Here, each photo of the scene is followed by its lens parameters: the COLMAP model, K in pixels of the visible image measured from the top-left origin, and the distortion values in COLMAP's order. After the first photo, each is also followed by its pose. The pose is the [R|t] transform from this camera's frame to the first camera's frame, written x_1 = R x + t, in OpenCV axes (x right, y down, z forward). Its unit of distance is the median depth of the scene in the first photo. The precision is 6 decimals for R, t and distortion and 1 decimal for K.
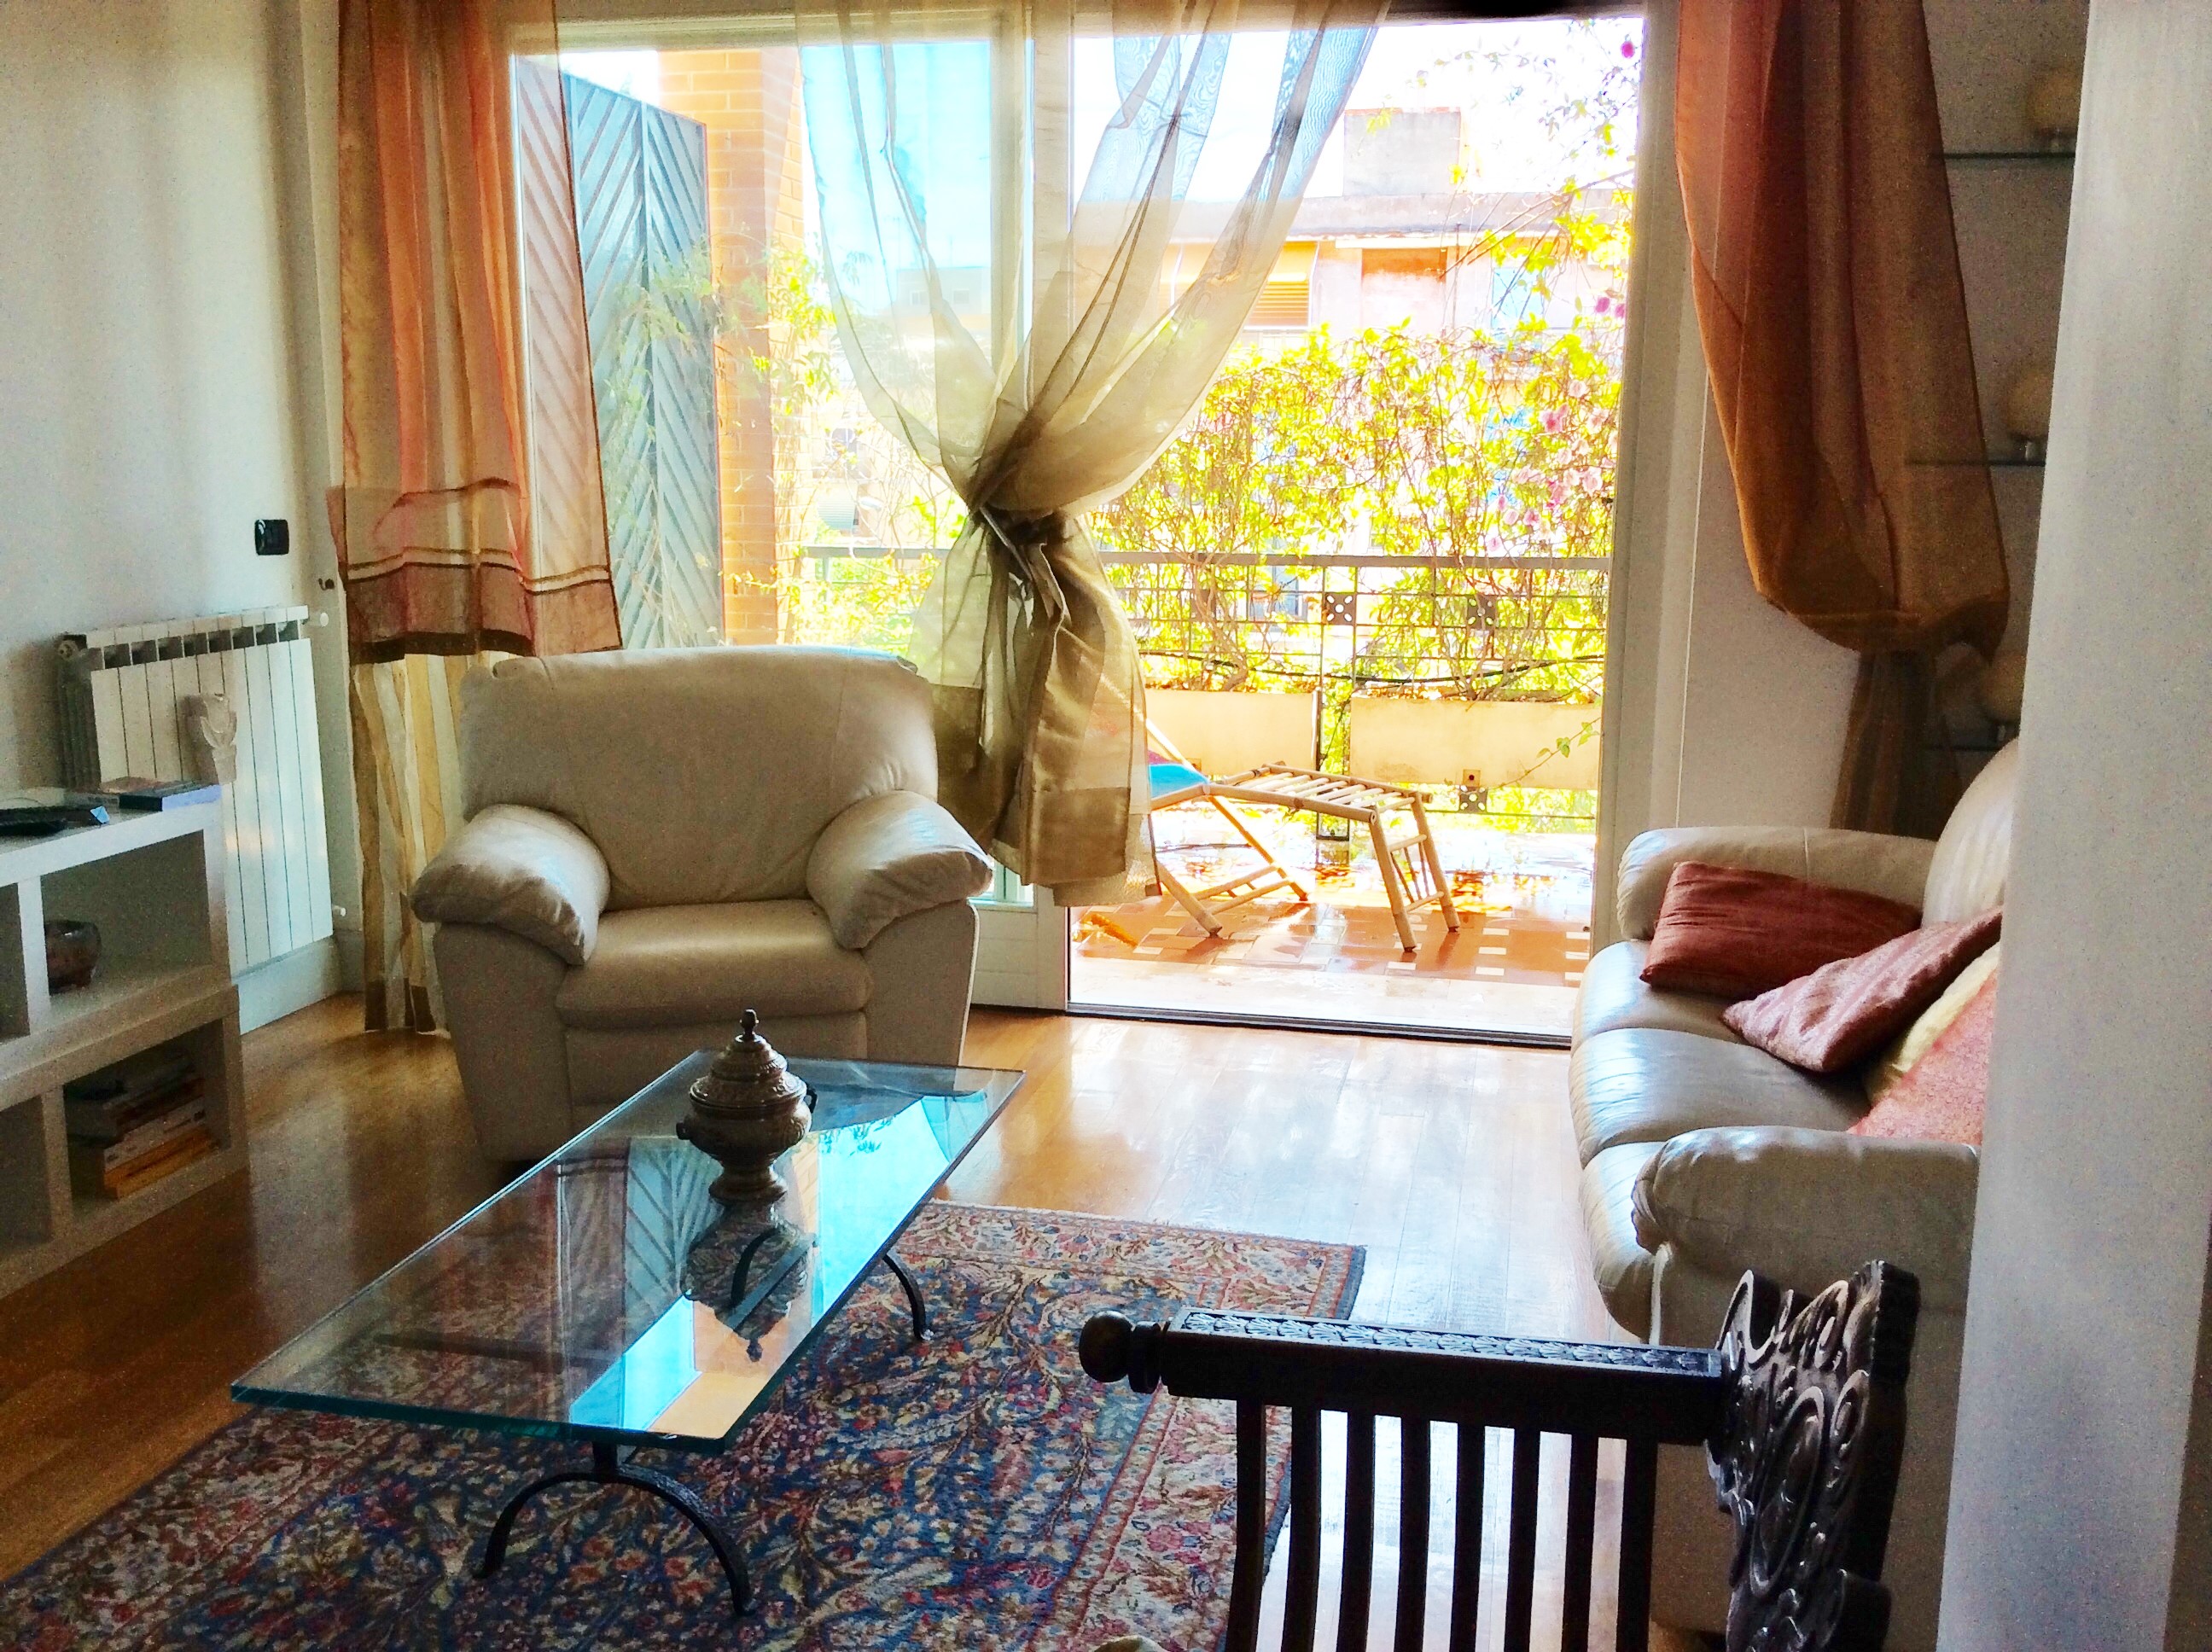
lens RADIAL K [[2050.6, 0, 1105.2], [0, 2050.6, 818.5], [0, 0, 1]] dist [0.157475, -0.321995]
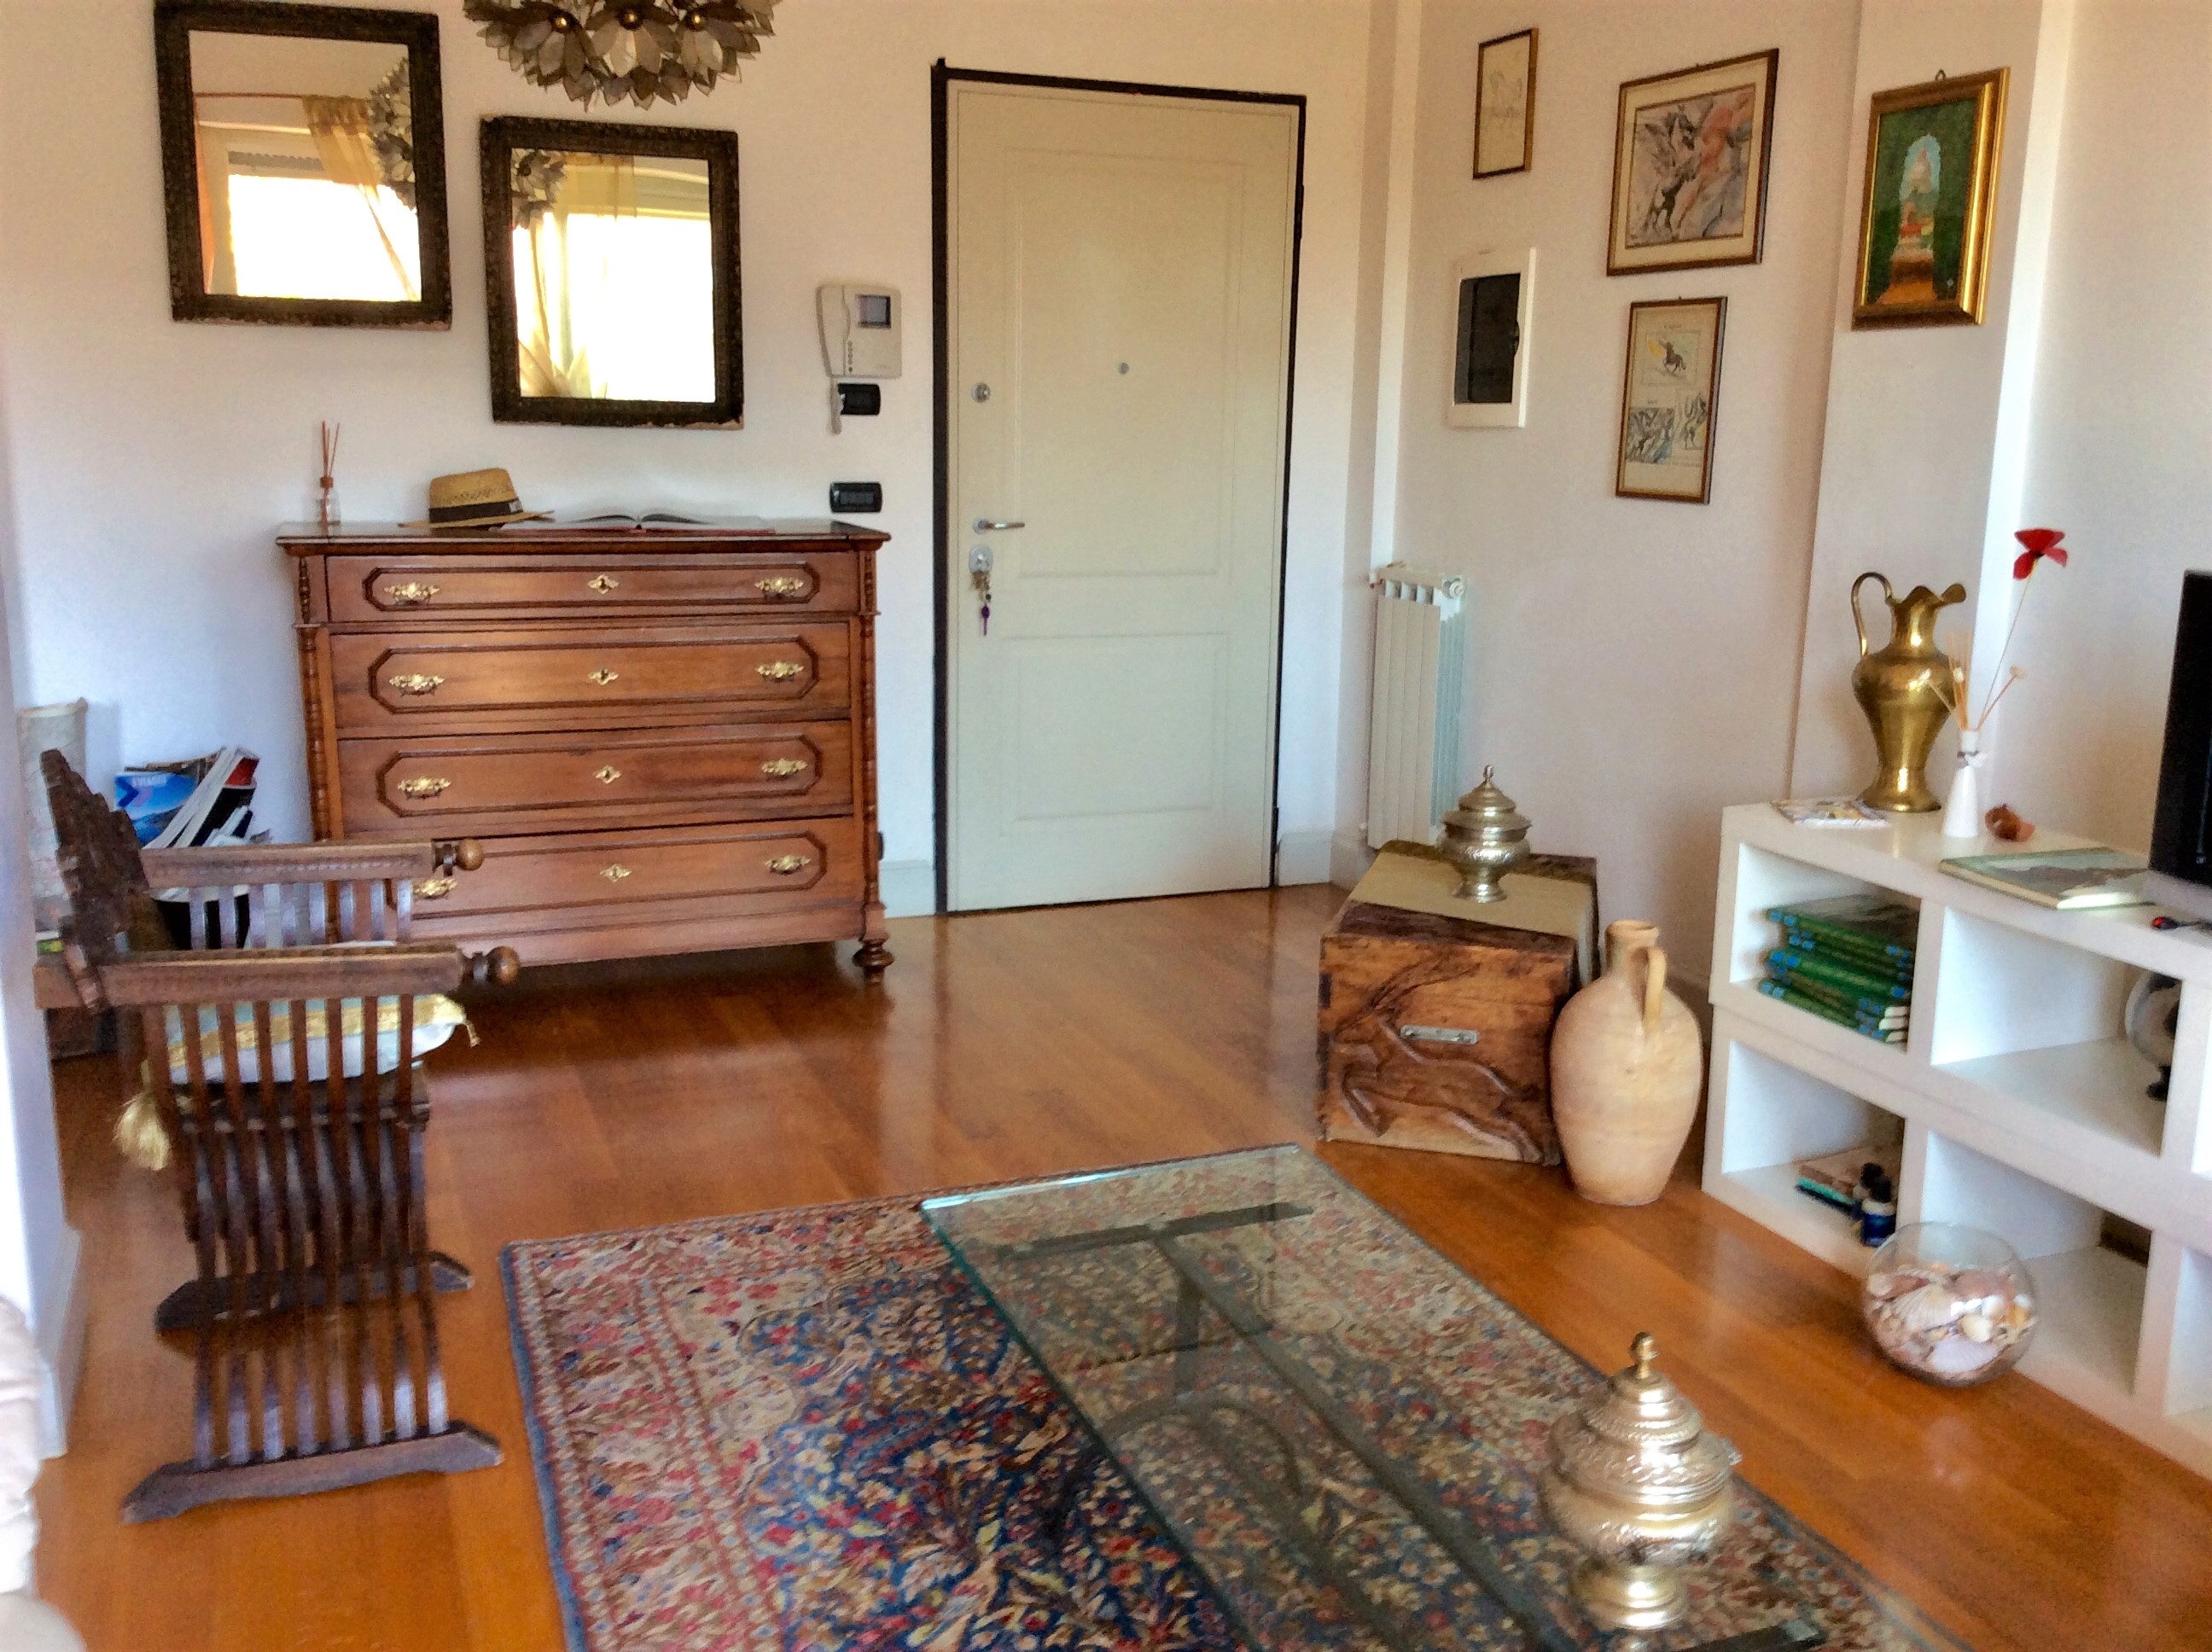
lens RADIAL K [[2039.1, 0, 1106.6], [0, 2039.1, 827.5], [0, 0, 1]] dist [0.155130, -0.328225]
pose [[-0.821458, 0.104699, -0.560576, 0.227185], [-0.133445, 0.920418, 0.367454, -0.216632], [0.554436, 0.376654, -0.742113, 1.100227]]
